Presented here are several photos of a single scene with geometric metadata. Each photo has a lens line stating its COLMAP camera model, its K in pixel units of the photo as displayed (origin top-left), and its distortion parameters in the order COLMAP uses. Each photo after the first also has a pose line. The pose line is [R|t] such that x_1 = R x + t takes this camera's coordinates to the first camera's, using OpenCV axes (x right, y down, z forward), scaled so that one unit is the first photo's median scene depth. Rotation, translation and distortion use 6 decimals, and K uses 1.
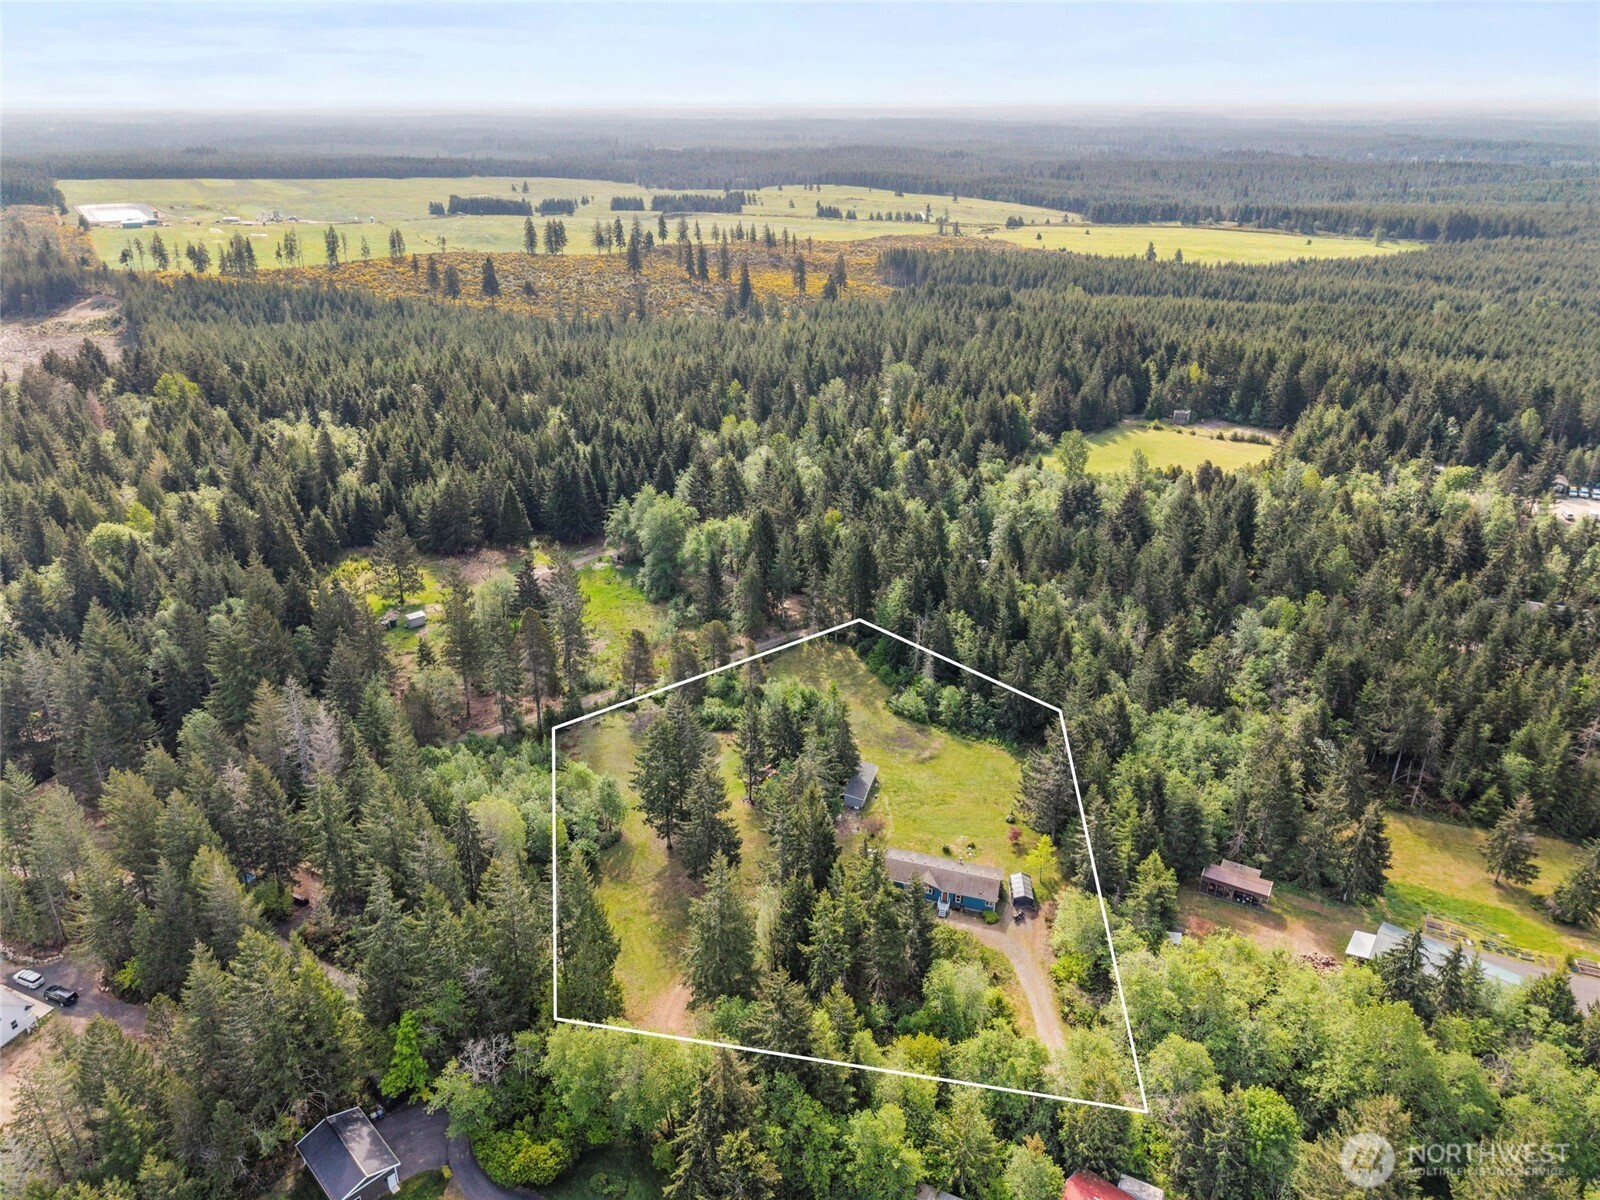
lens RADIAL K [[1097.3, 0, 800.0], [0, 1097.3, 600.0], [0, 0, 1]] dist [0.057121, -0.087048]
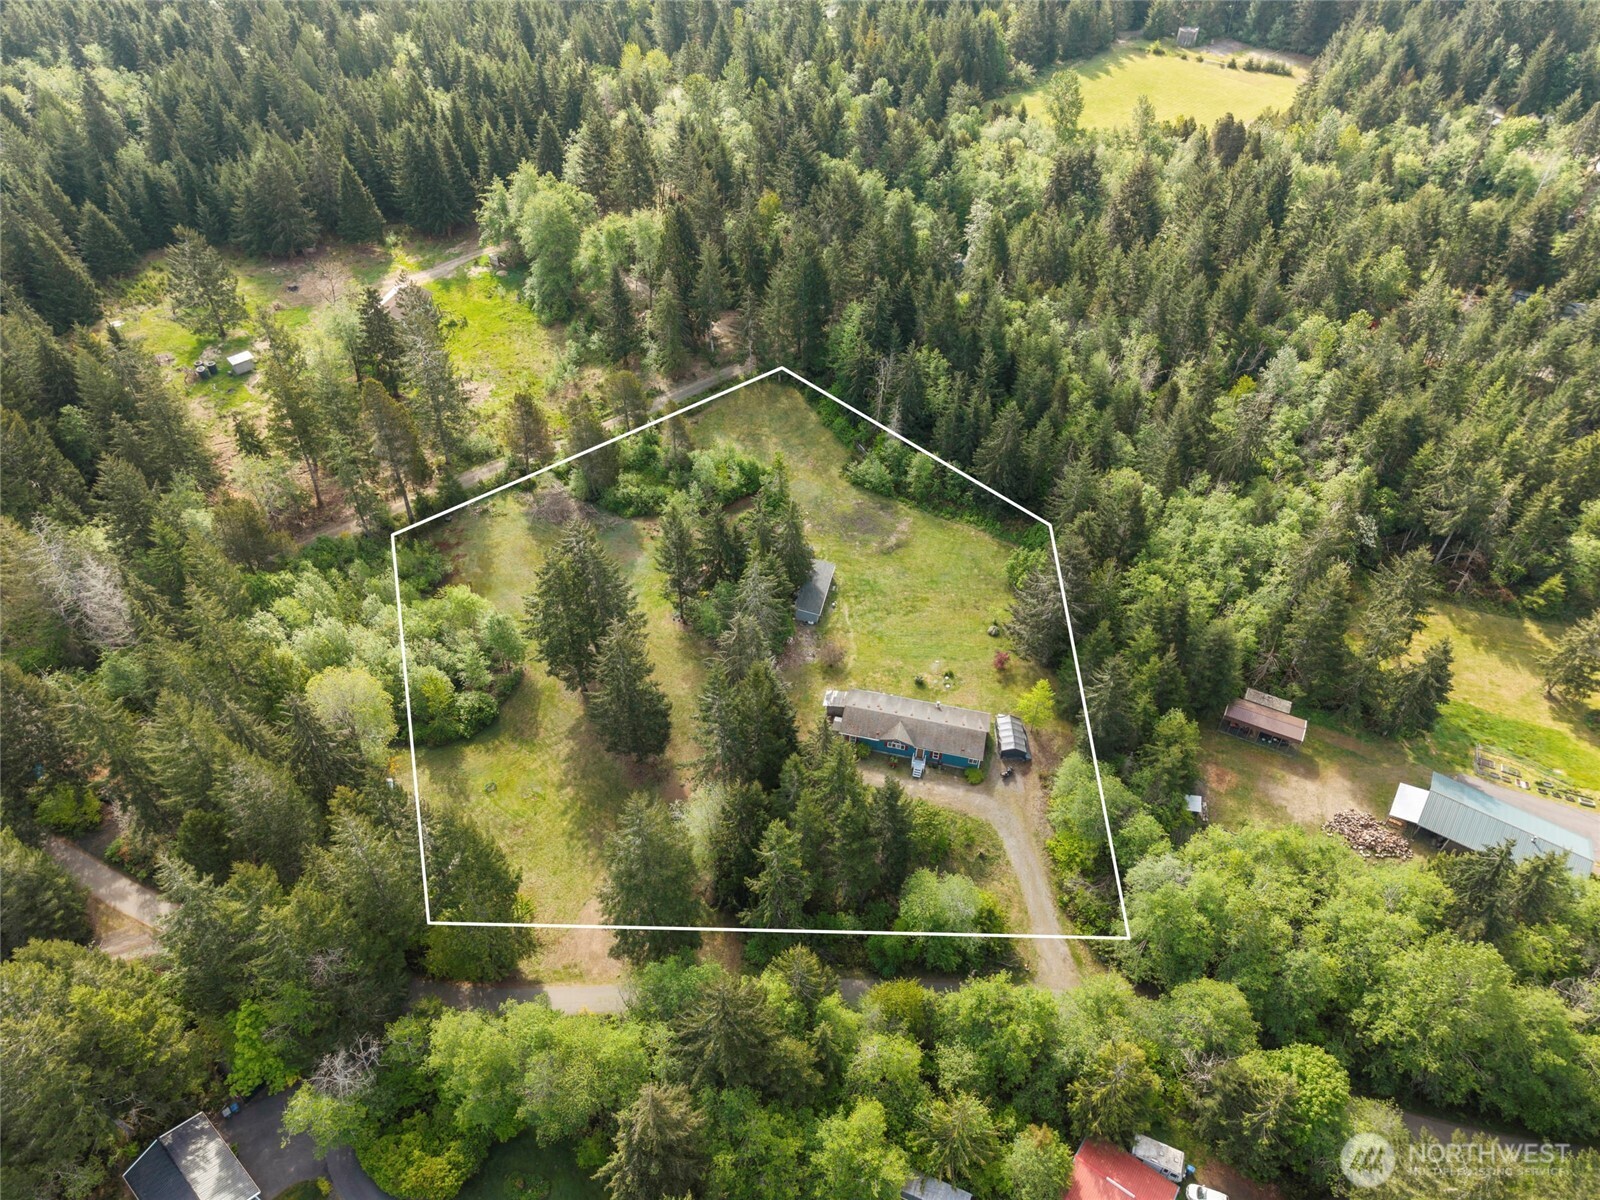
lens RADIAL K [[1087.2, 0, 823.3], [0, 1087.2, 602.4], [0, 0, 1]] dist [0.024917, -0.029576]
pose [[0.997010, -0.040967, 0.065525, 0.006854], [0.016475, 0.941106, 0.337710, -0.086427], [-0.075501, -0.335621, 0.938967, 0.203963]]
